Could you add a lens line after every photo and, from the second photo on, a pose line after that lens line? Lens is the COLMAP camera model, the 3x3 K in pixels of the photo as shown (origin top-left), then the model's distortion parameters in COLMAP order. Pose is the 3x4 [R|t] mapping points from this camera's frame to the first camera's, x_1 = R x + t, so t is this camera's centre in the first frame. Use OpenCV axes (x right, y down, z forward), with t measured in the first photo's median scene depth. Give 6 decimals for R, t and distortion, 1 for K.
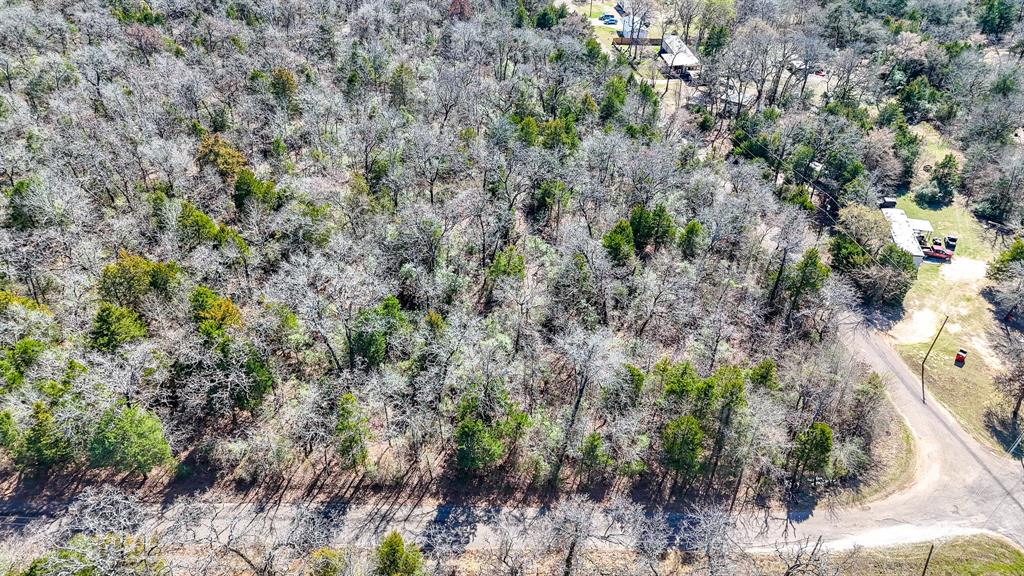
lens RADIAL K [[745.2, 0, 512.0], [0, 745.2, 288.0], [0, 0, 1]] dist [0.071967, -0.062886]
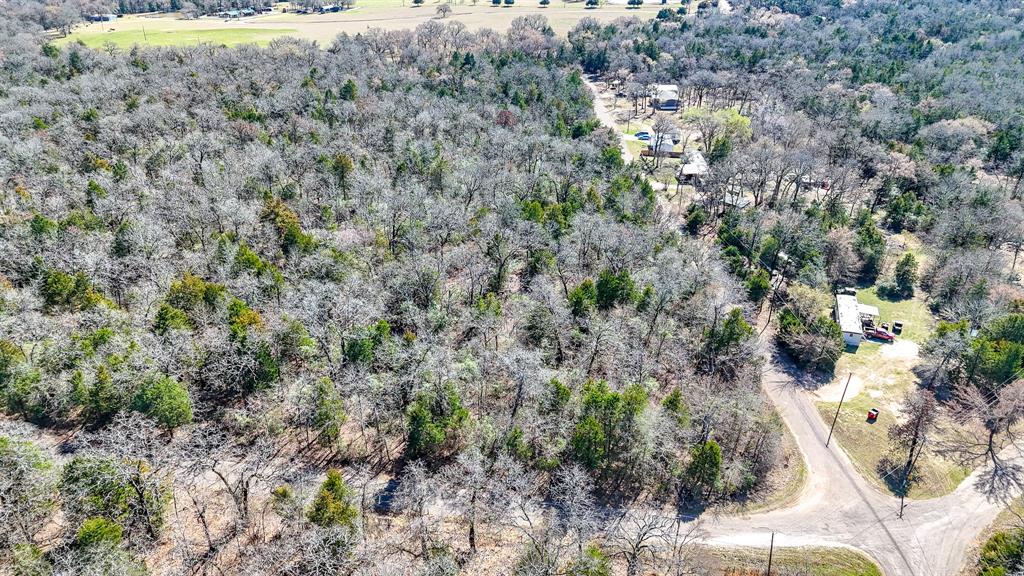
lens RADIAL K [[745.2, 0, 512.0], [0, 745.2, 288.0], [0, 0, 1]] dist [0.071967, -0.062886]
pose [[0.990626, 0.065100, -0.120091, 0.151917], [-0.083108, 0.984938, -0.151627, 0.099451], [0.108411, 0.160186, 0.981115, -0.159069]]
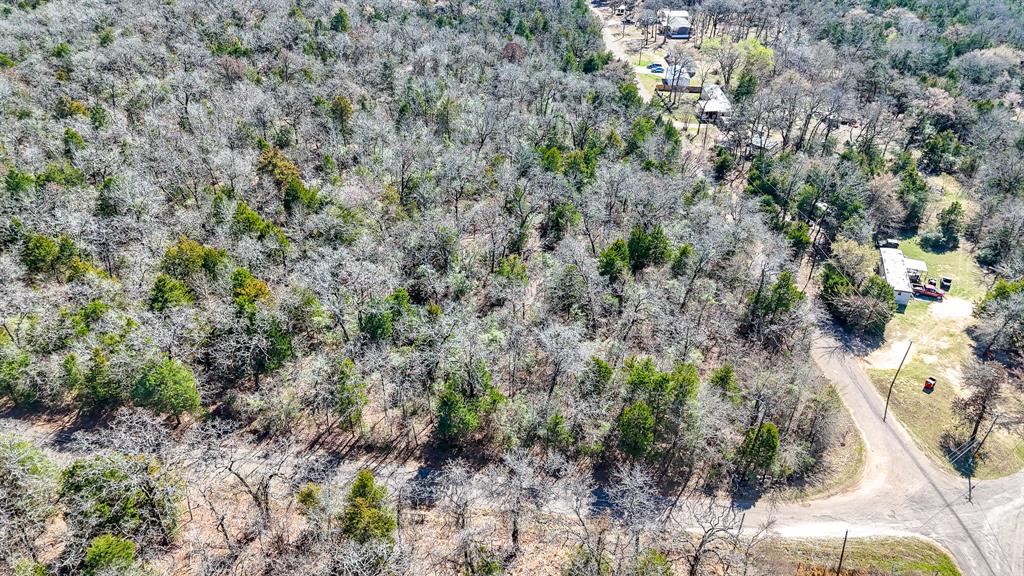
lens RADIAL K [[745.2, 0, 512.0], [0, 745.2, 288.0], [0, 0, 1]] dist [0.071967, -0.062886]
pose [[0.993242, 0.064368, -0.096581, 0.089355], [-0.070218, 0.995818, -0.058450, 0.049887], [0.092415, 0.064837, 0.993607, -0.091114]]
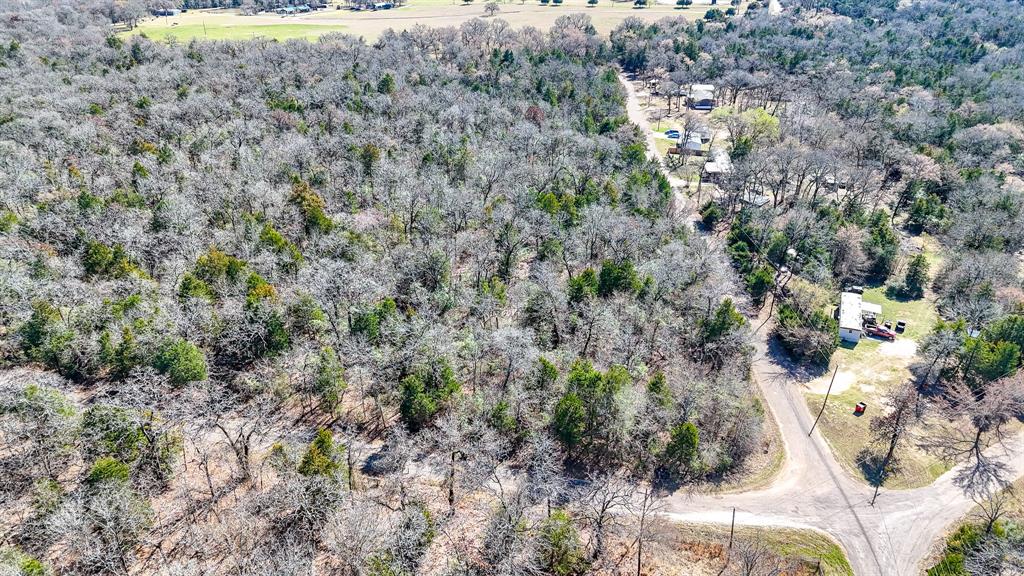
lens RADIAL K [[745.2, 0, 512.0], [0, 745.2, 288.0], [0, 0, 1]] dist [0.071967, -0.062886]
pose [[0.977700, 0.100337, -0.184488, 0.223764], [-0.127947, 0.981211, -0.144412, 0.120133], [0.166532, 0.164797, 0.972167, -0.189029]]
